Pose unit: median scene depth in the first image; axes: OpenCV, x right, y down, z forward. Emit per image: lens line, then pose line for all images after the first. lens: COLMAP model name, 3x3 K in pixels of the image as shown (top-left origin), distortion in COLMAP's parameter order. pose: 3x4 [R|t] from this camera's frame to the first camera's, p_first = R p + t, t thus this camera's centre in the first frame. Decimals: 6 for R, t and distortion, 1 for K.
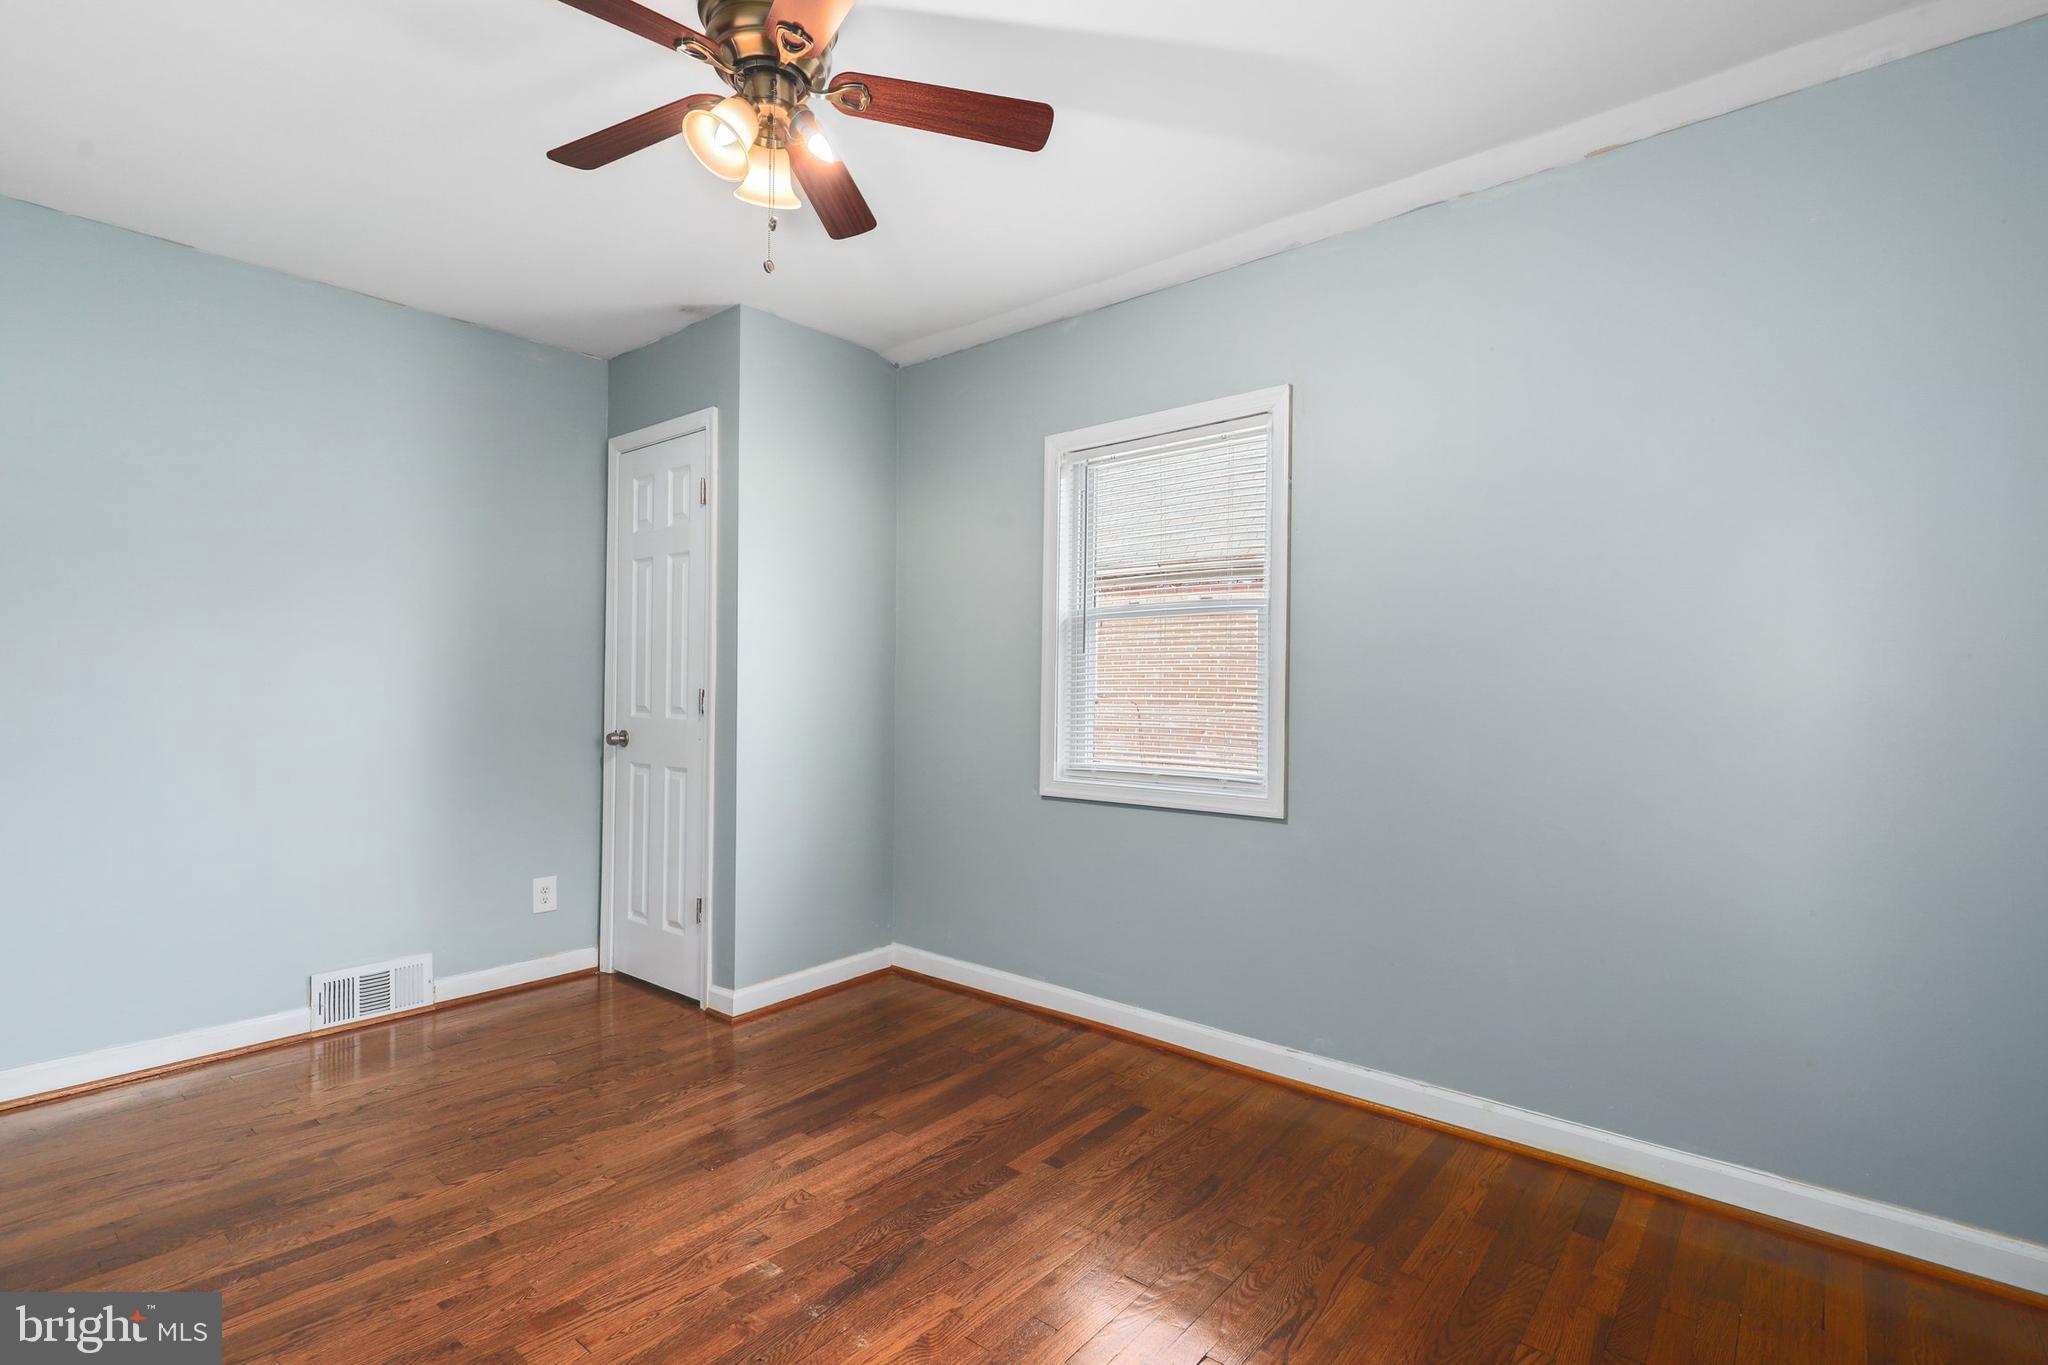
lens RADIAL K [[926.7, 0, 1015.6], [0, 926.7, 687.9], [0, 0, 1]] dist [0.003617, 0.001383]
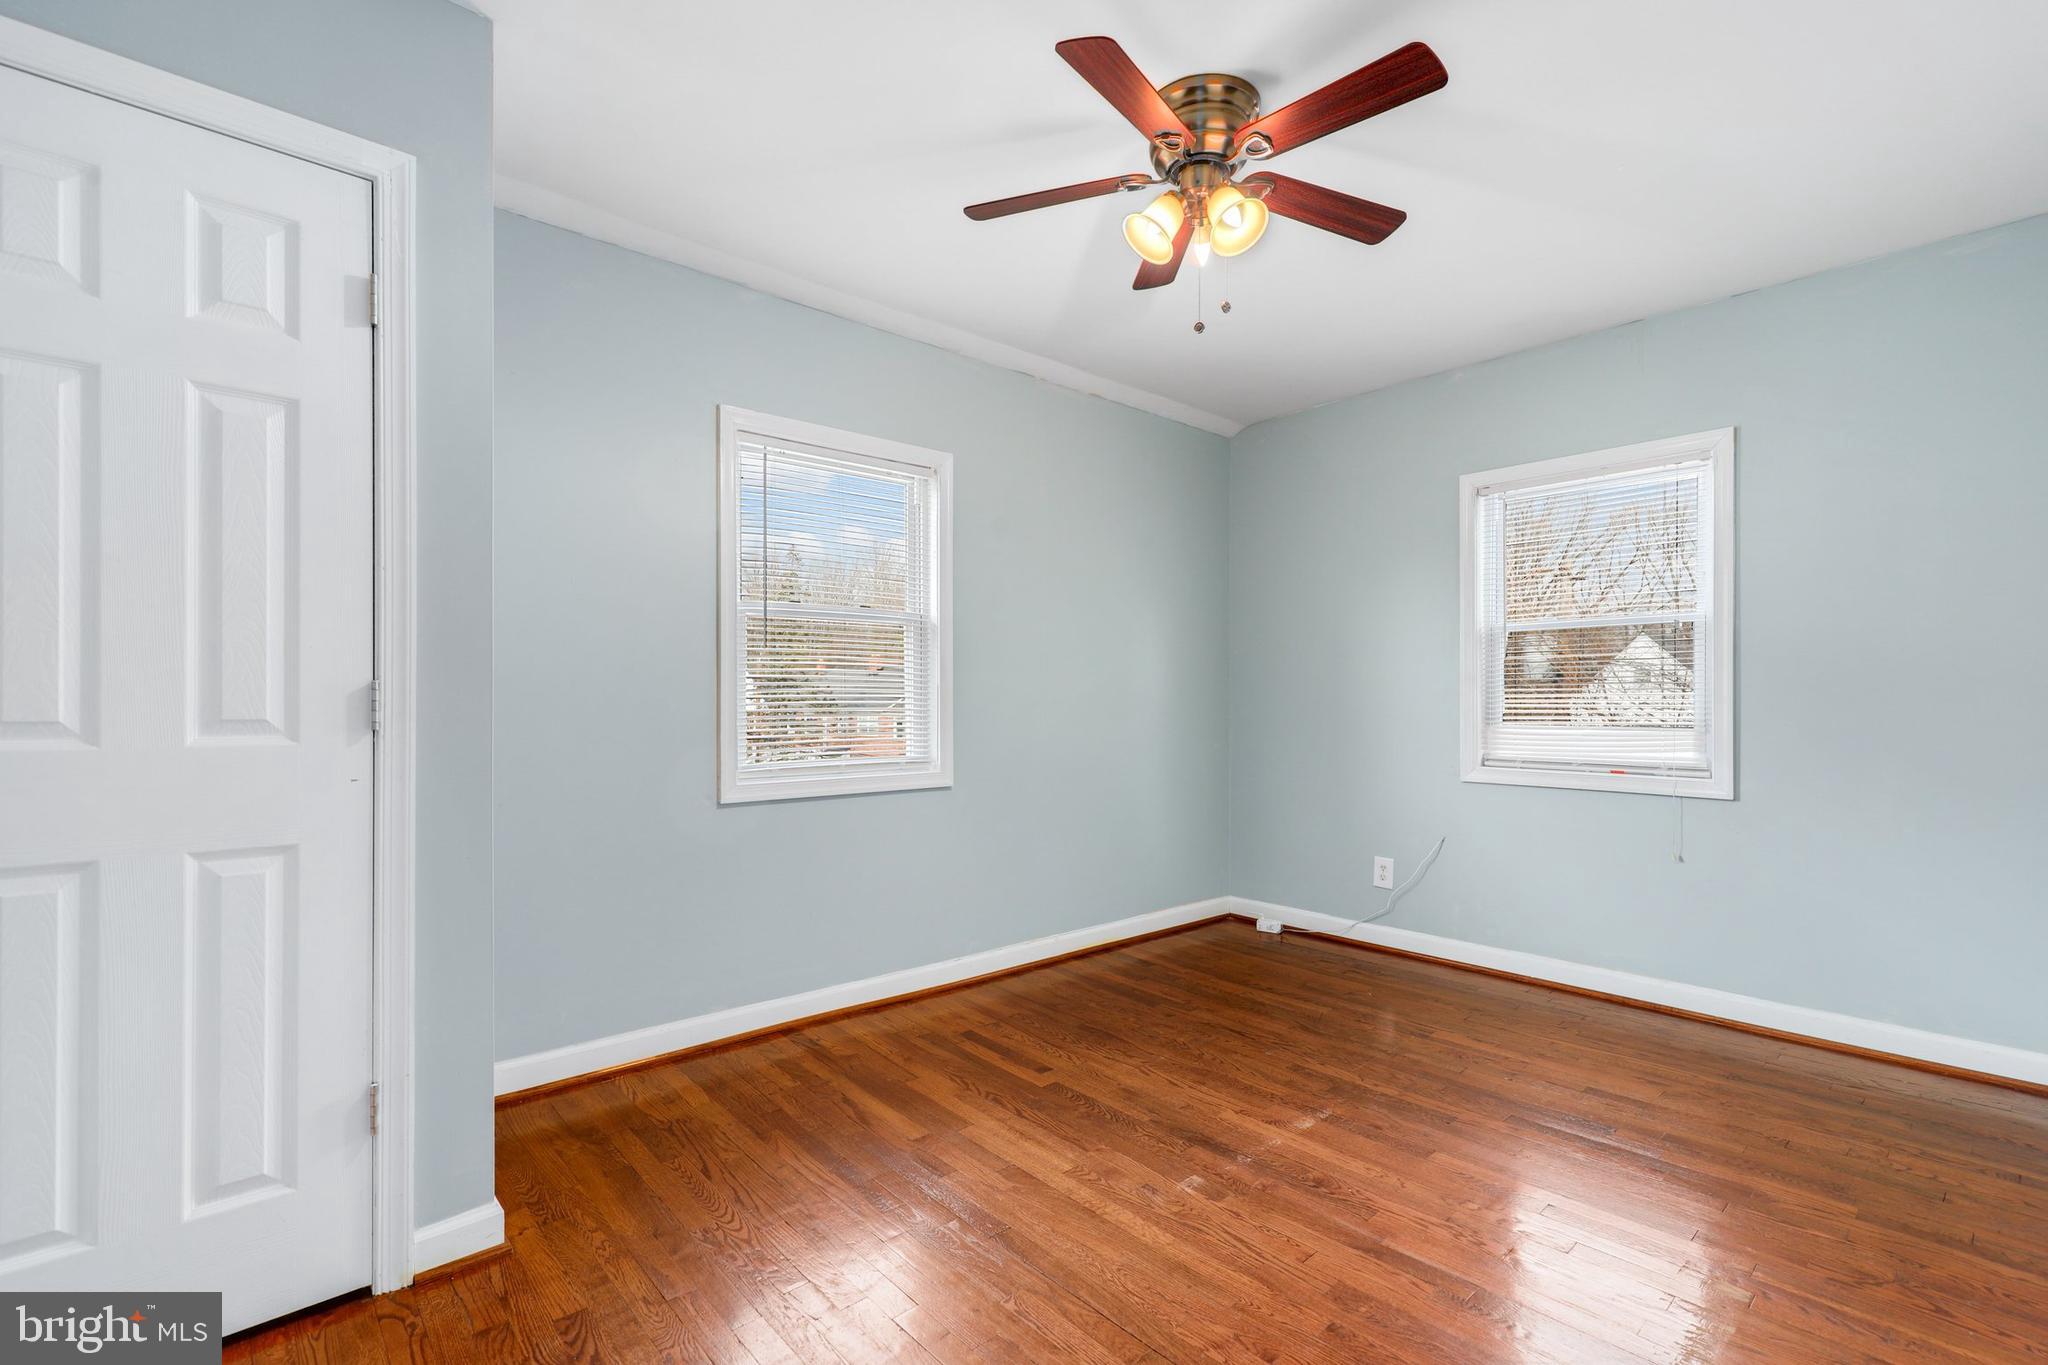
lens RADIAL K [[926.7, 0, 1014.5], [0, 926.7, 690.1], [0, 0, 1]] dist [0.003617, 0.001383]
pose [[0.165986, 0.000652, 0.986128, -1.145118], [-0.004018, 0.999992, 0.000015, 0.006786], [-0.986120, -0.003965, 0.165987, 0.810175]]
